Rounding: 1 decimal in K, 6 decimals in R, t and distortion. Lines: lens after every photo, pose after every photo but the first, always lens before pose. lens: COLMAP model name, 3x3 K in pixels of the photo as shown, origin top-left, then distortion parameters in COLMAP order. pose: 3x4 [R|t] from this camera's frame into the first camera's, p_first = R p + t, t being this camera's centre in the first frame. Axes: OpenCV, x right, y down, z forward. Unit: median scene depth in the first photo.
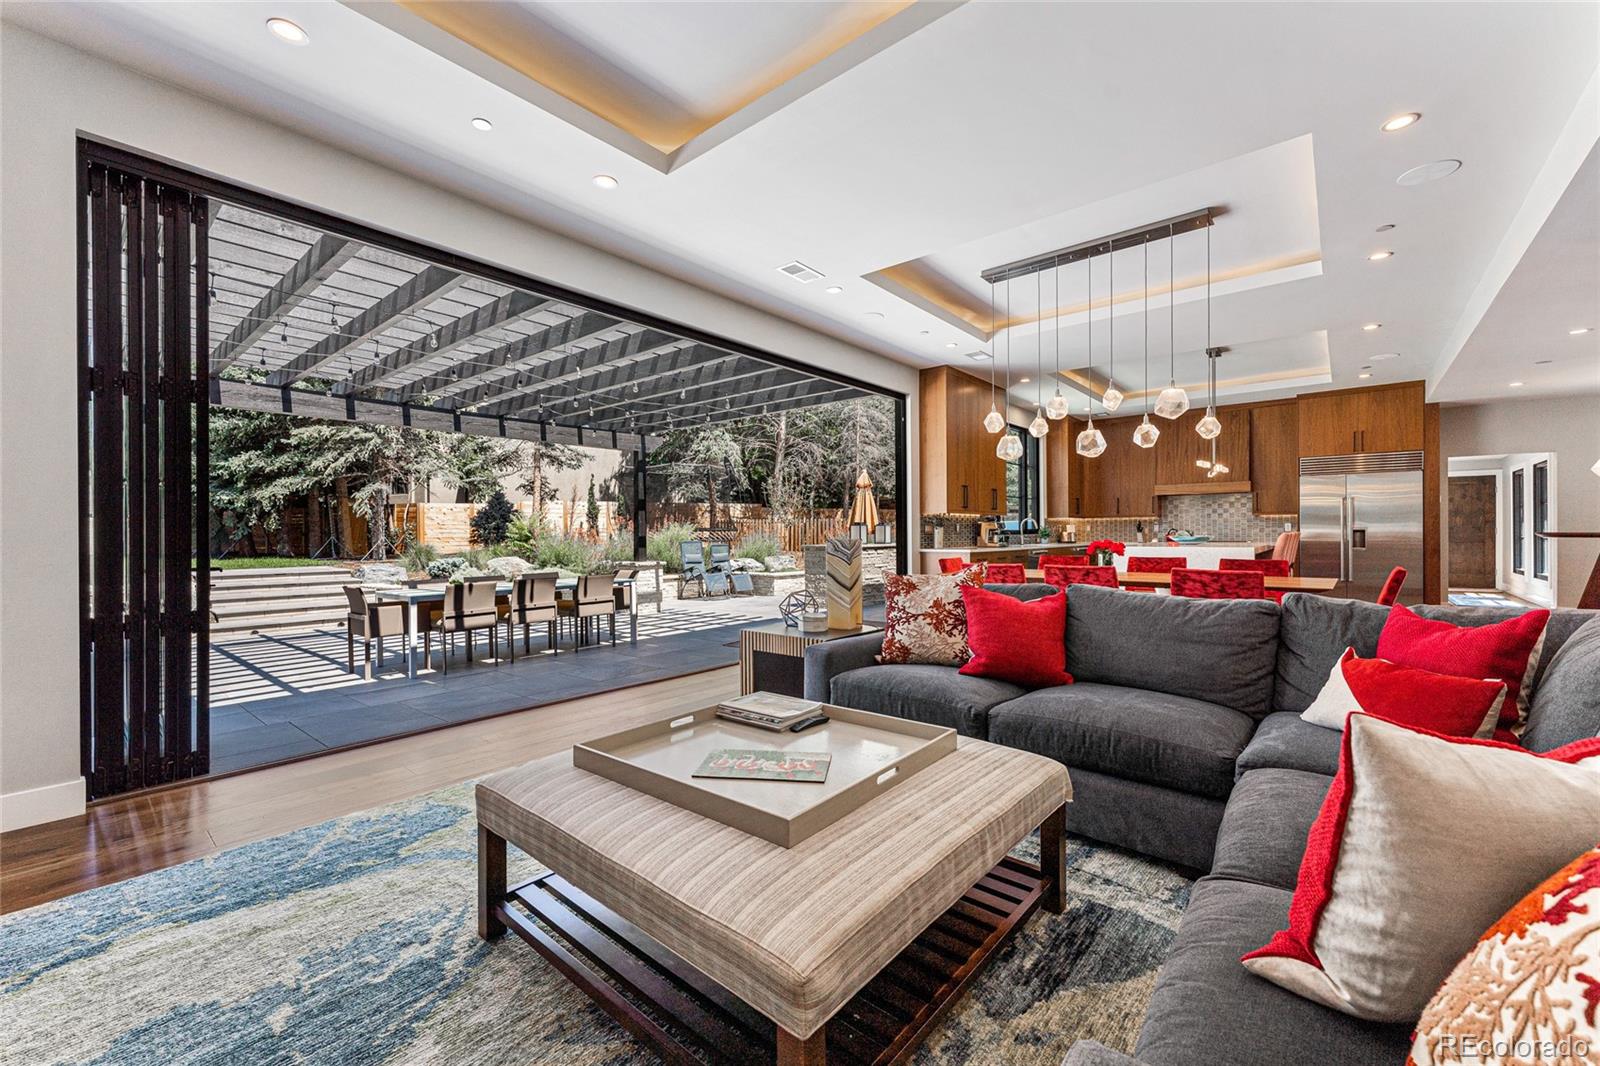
lens RADIAL K [[648.8, 0, 785.9], [0, 648.8, 529.0], [0, 0, 1]] dist [0.007642, -0.001048]
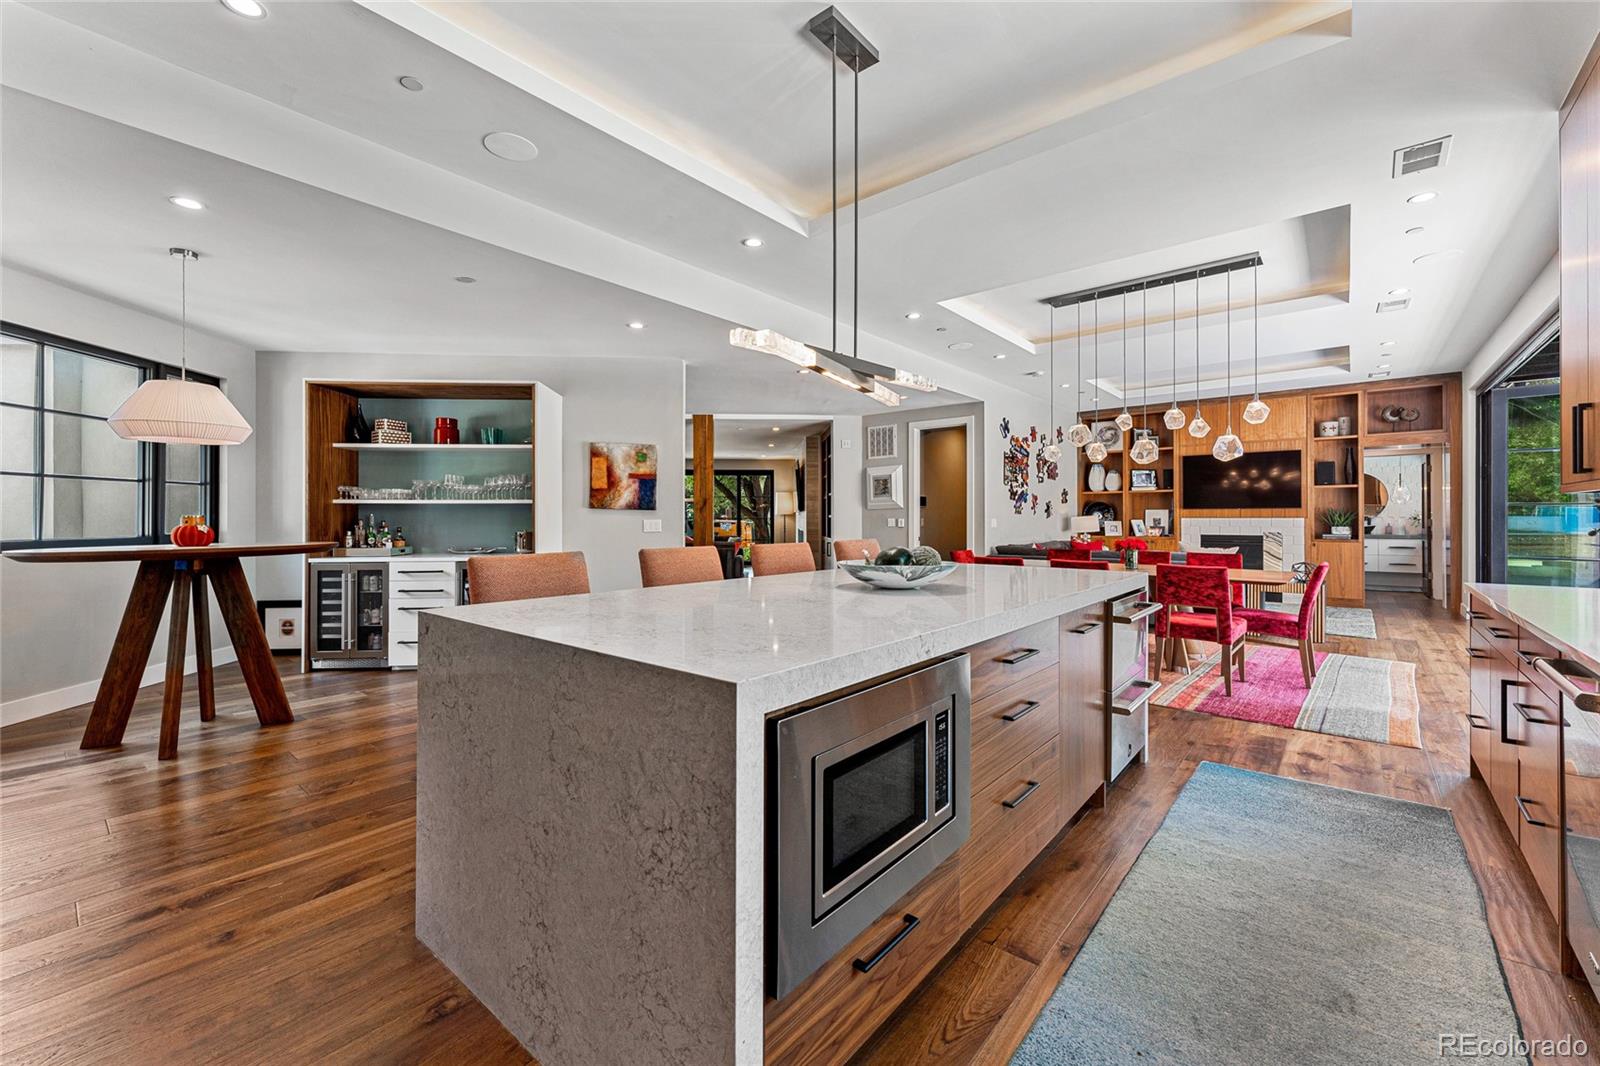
lens RADIAL K [[648.8, 0, 795.3], [0, 648.8, 516.8], [0, 0, 1]] dist [0.007642, -0.001048]
pose [[-0.999904, 0.006269, -0.012333, 0.602476], [0.006348, 0.999959, -0.006385, -0.009112], [0.012292, -0.006463, -0.999904, 1.178369]]
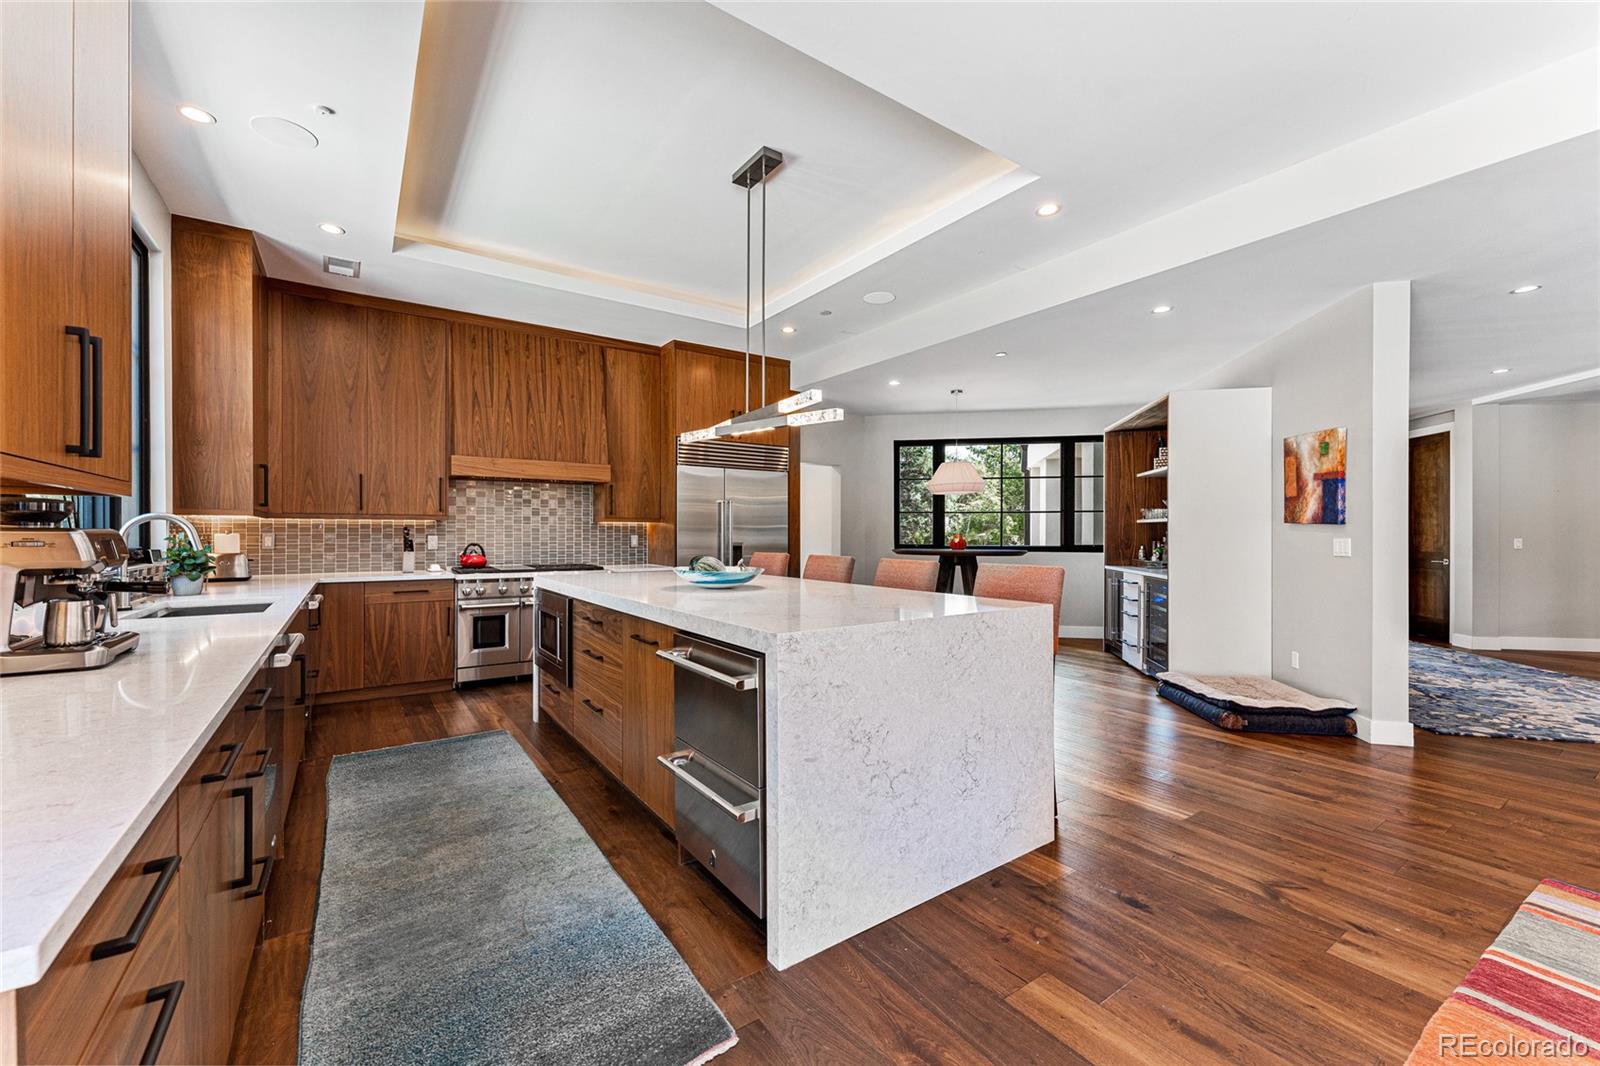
lens RADIAL K [[648.8, 0, 799.3], [0, 648.8, 531.7], [0, 0, 1]] dist [0.007642, -0.001048]
pose [[0.257653, 0.008055, 0.966204, 0.194112], [-0.007996, 0.999949, -0.006204, -0.010241], [-0.966205, -0.006127, 0.257704, 0.741020]]
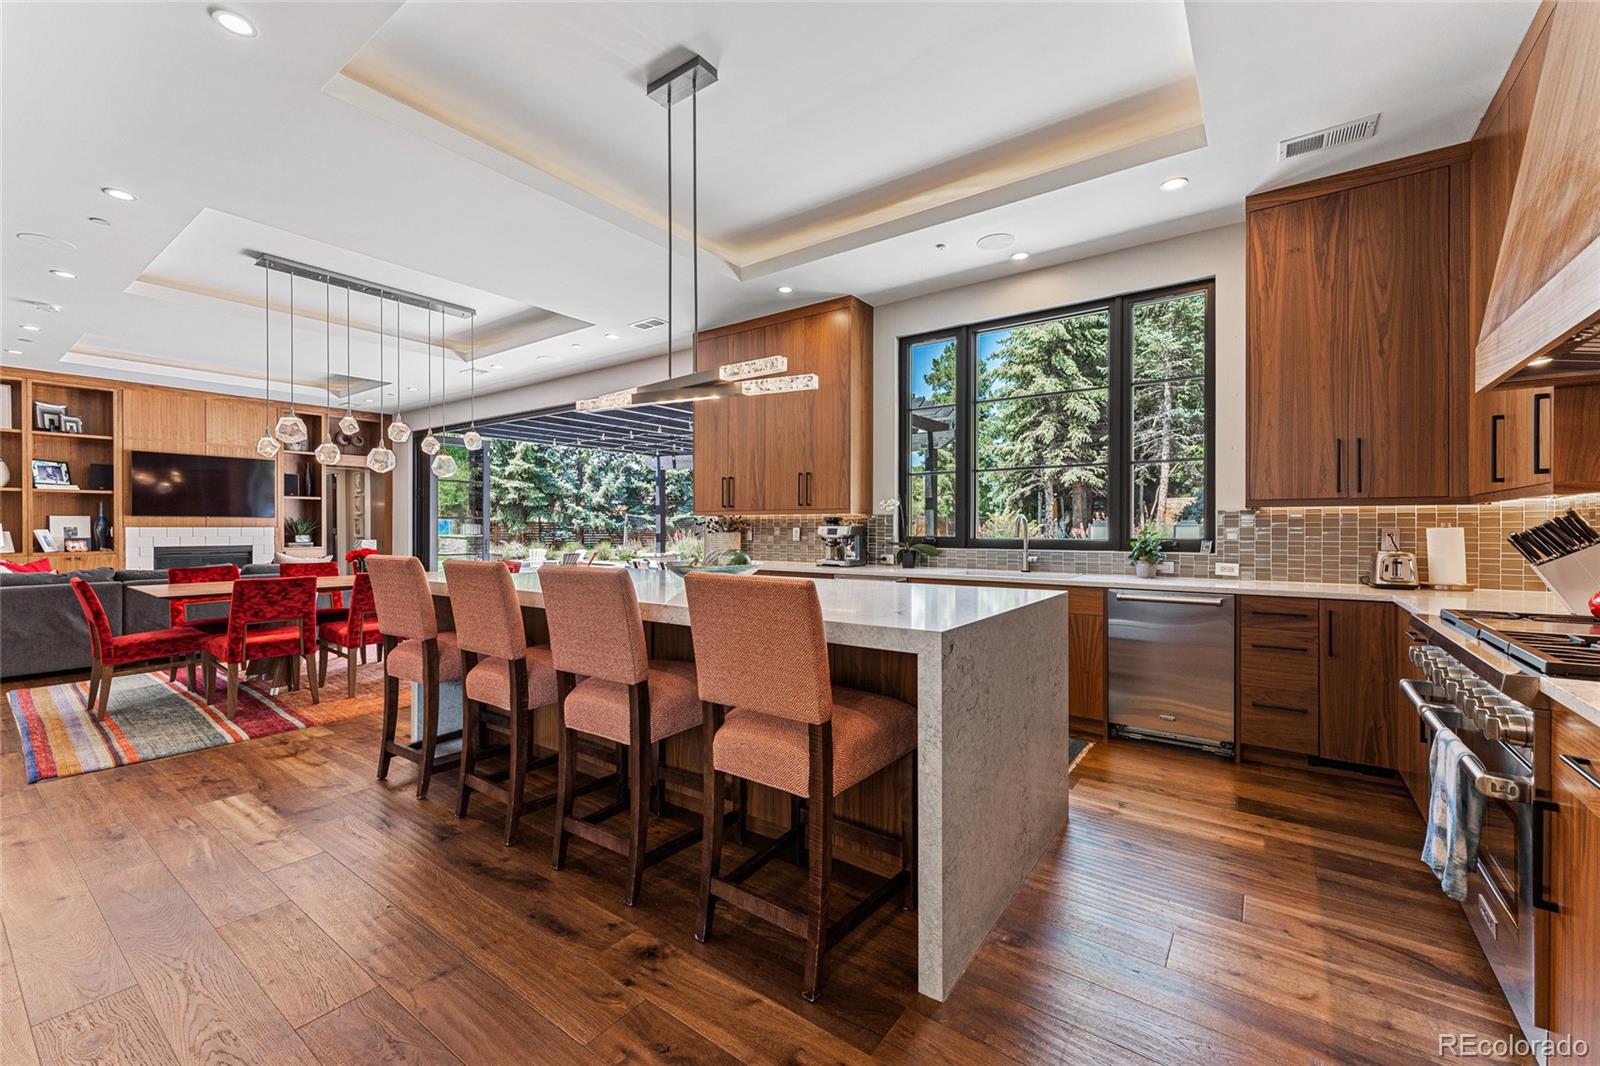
lens RADIAL K [[648.8, 0, 797.7], [0, 648.8, 531.6], [0, 0, 1]] dist [0.007642, -0.001048]
pose [[0.082088, 0.014233, -0.996523, 0.913242], [0.004334, 0.999883, 0.014638, -0.013174], [0.996616, -0.005521, 0.082016, 0.902597]]
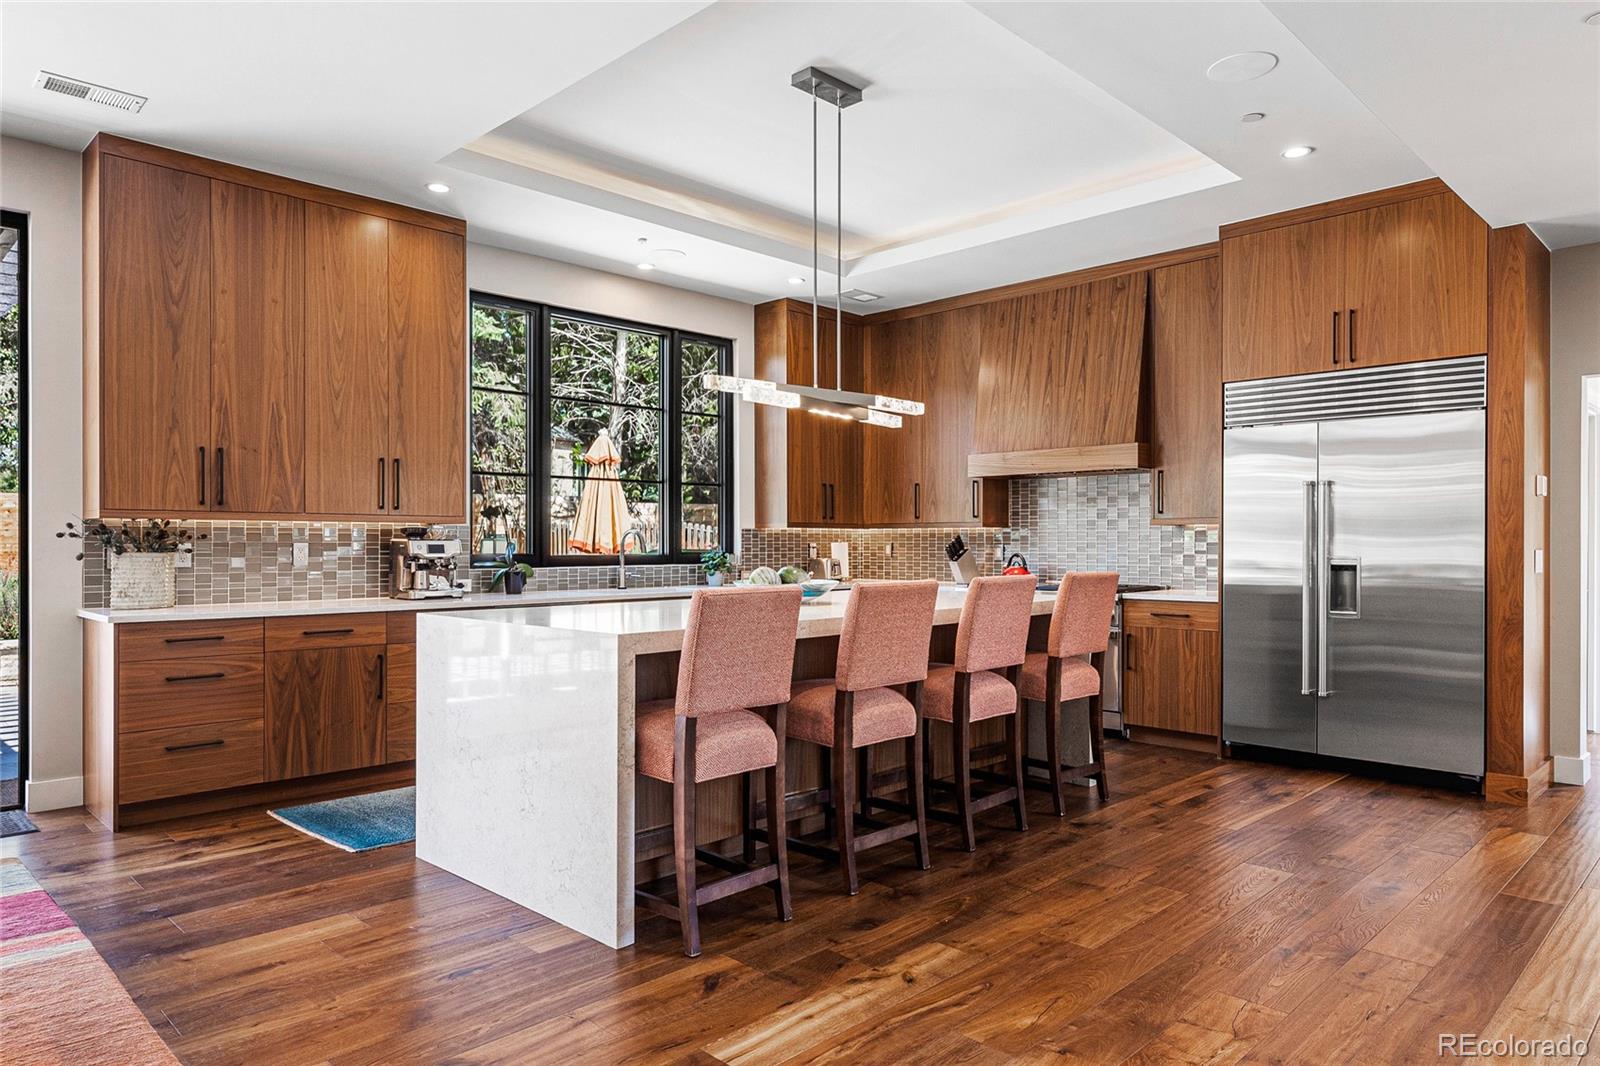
lens RADIAL K [[996.1, 0, 777.0], [0, 996.1, 553.0], [0, 0, 1]] dist [0.007735, -0.002221]
pose [[0.996019, 0.006918, -0.088872, 0.594625], [-0.005565, 0.999865, 0.015464, -0.012517], [0.088967, -0.014908, 0.995923, 0.374161]]
